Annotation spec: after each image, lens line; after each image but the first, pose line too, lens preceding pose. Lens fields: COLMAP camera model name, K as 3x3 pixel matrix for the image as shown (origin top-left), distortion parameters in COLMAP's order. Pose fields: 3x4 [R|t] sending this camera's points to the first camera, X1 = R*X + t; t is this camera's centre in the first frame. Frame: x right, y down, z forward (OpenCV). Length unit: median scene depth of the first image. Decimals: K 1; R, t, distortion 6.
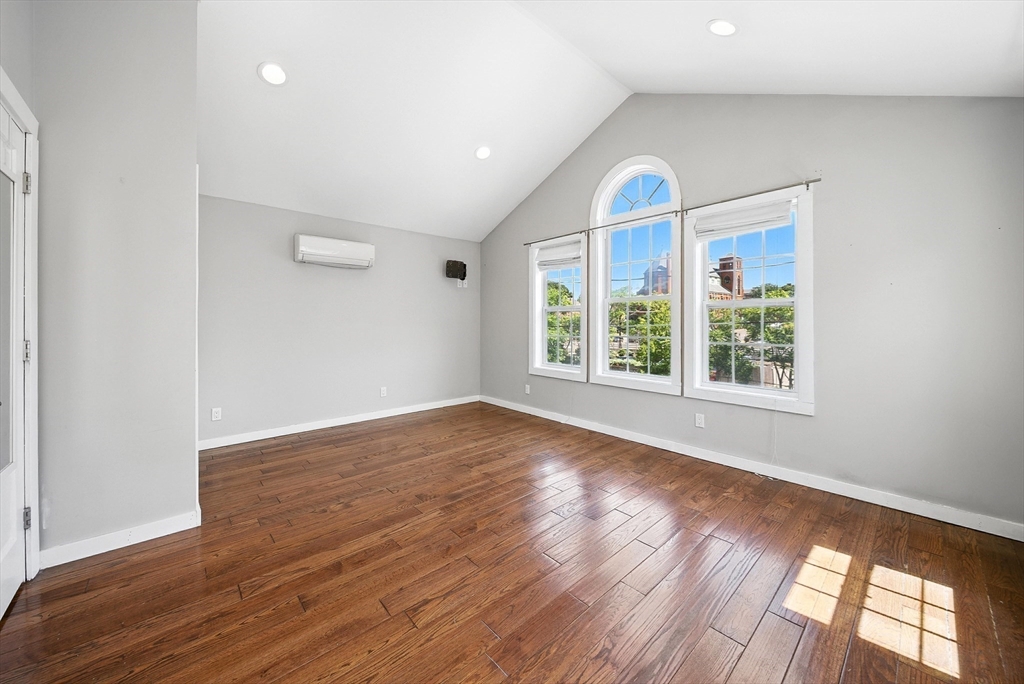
lens RADIAL K [[376.5, 0, 512.2], [0, 376.5, 328.6], [0, 0, 1]] dist [0.000061, -0.002189]
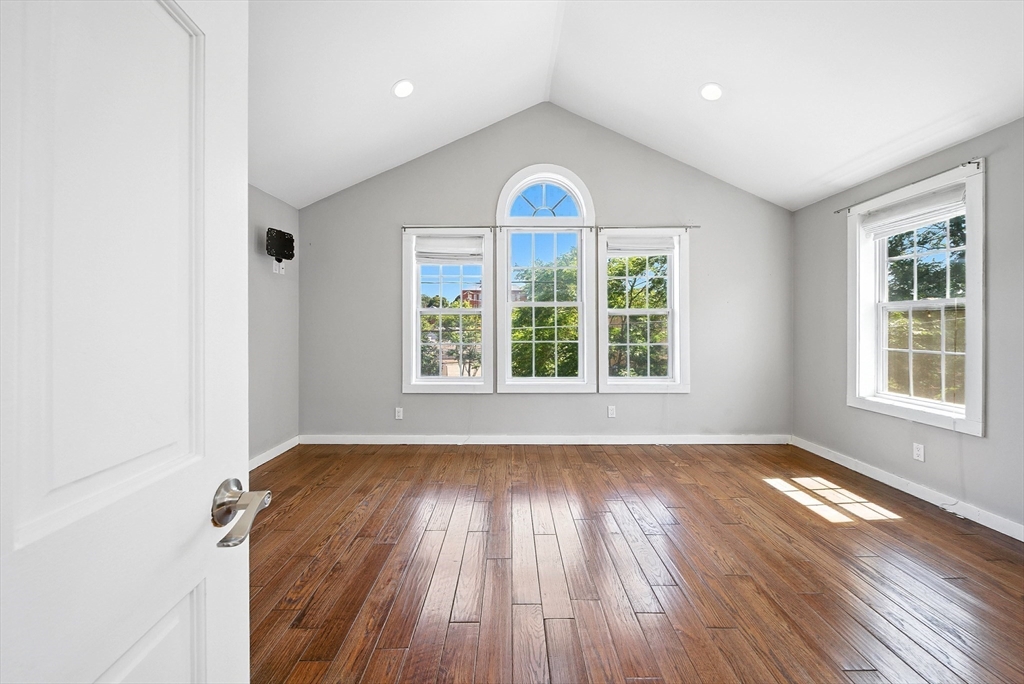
lens RADIAL K [[376.5, 0, 512.2], [0, 376.5, 328.6], [0, 0, 1]] dist [0.000061, -0.002189]
pose [[0.669950, -0.006394, 0.742379, -0.469318], [0.015331, 0.999869, -0.005223, -0.007956], [-0.742248, 0.014880, 0.669960, 0.372156]]
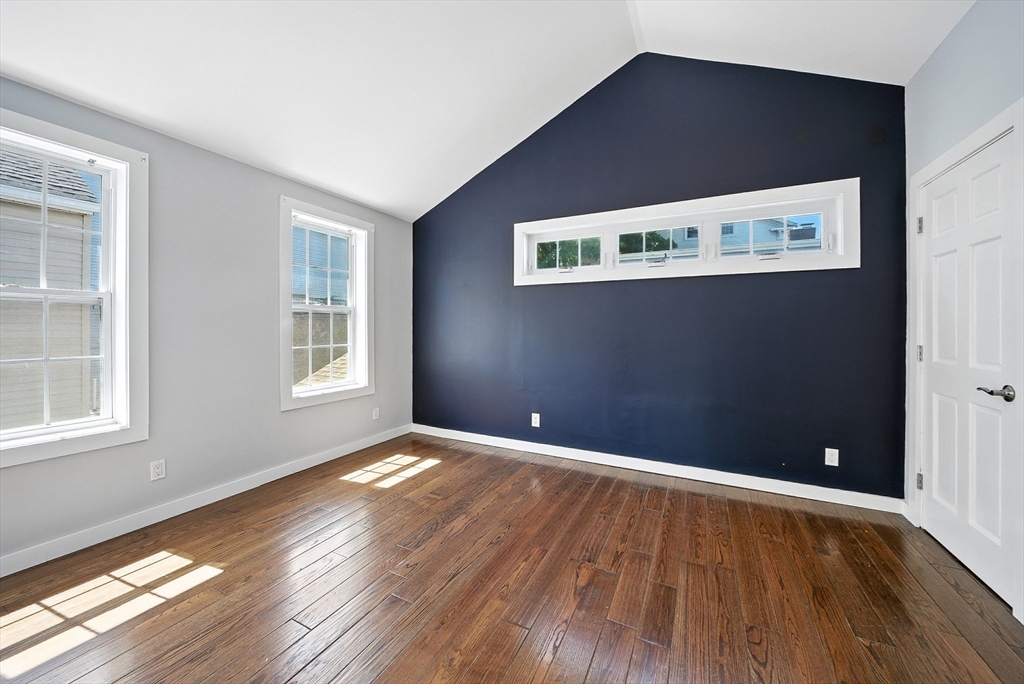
lens RADIAL K [[376.5, 0, 512.2], [0, 376.5, 328.6], [0, 0, 1]] dist [0.000061, -0.002189]
pose [[-0.933804, -0.009002, -0.357672, 0.449848], [-0.015620, 0.999756, 0.015618, -0.019550], [0.357444, 0.020172, -0.933717, 1.239833]]
